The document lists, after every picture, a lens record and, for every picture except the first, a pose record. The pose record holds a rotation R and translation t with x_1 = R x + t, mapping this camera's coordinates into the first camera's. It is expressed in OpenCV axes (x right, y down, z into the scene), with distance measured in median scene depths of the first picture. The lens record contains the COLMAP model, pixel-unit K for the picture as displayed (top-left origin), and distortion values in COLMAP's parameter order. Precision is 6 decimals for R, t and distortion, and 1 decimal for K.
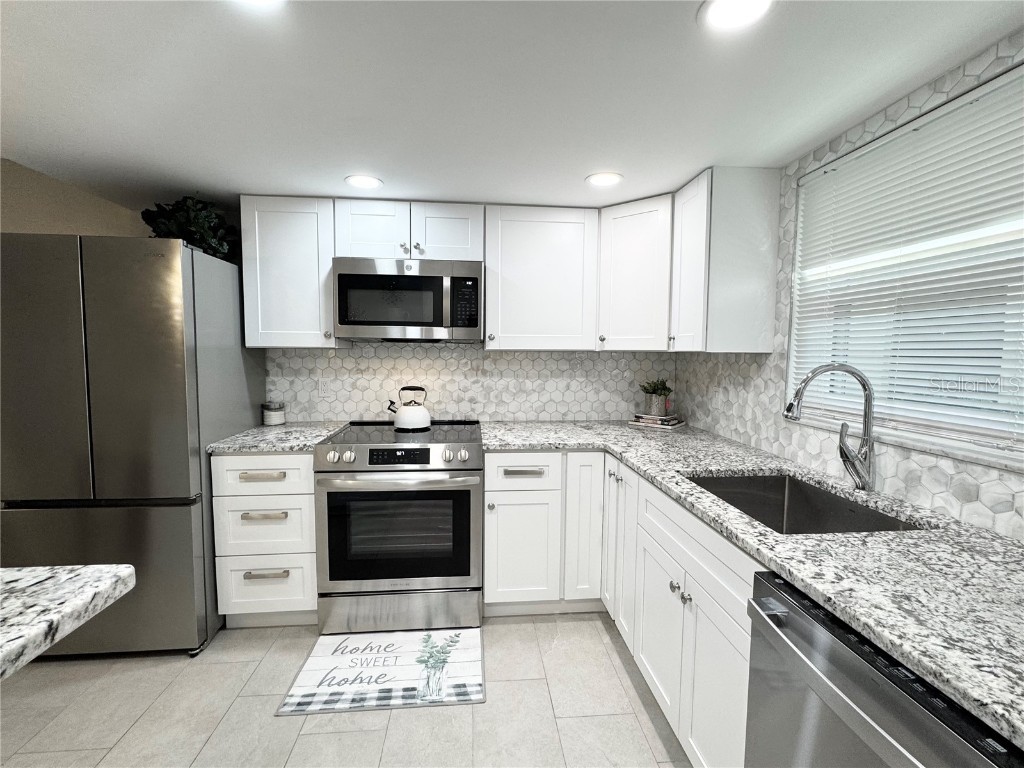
lens RADIAL K [[458.6, 0, 512.0], [0, 458.6, 384.0], [0, 0, 1]] dist [0.000753, -0.000072]
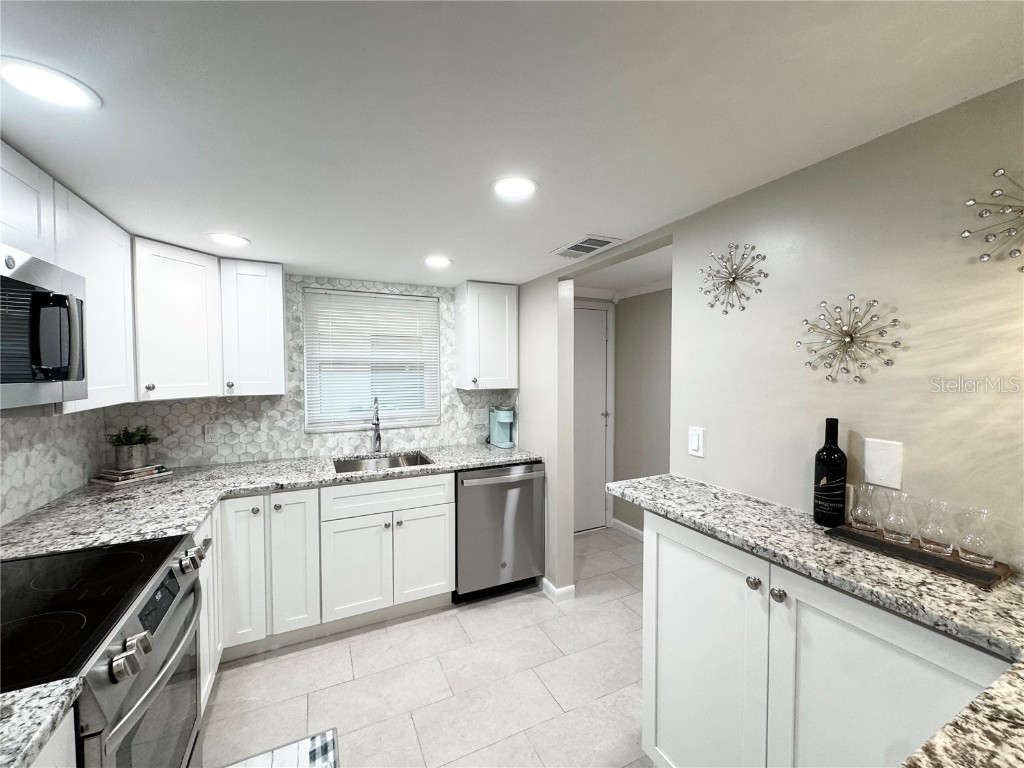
lens RADIAL K [[409.5, 0, 507.4], [0, 409.5, 384.2], [0, 0, 1]] dist [-0.001433, 0.000494]
pose [[-0.372295, -0.038068, 0.927333, -0.919034], [0.064612, 0.995671, 0.066813, -0.133201], [-0.925863, 0.084790, -0.368224, 0.791794]]
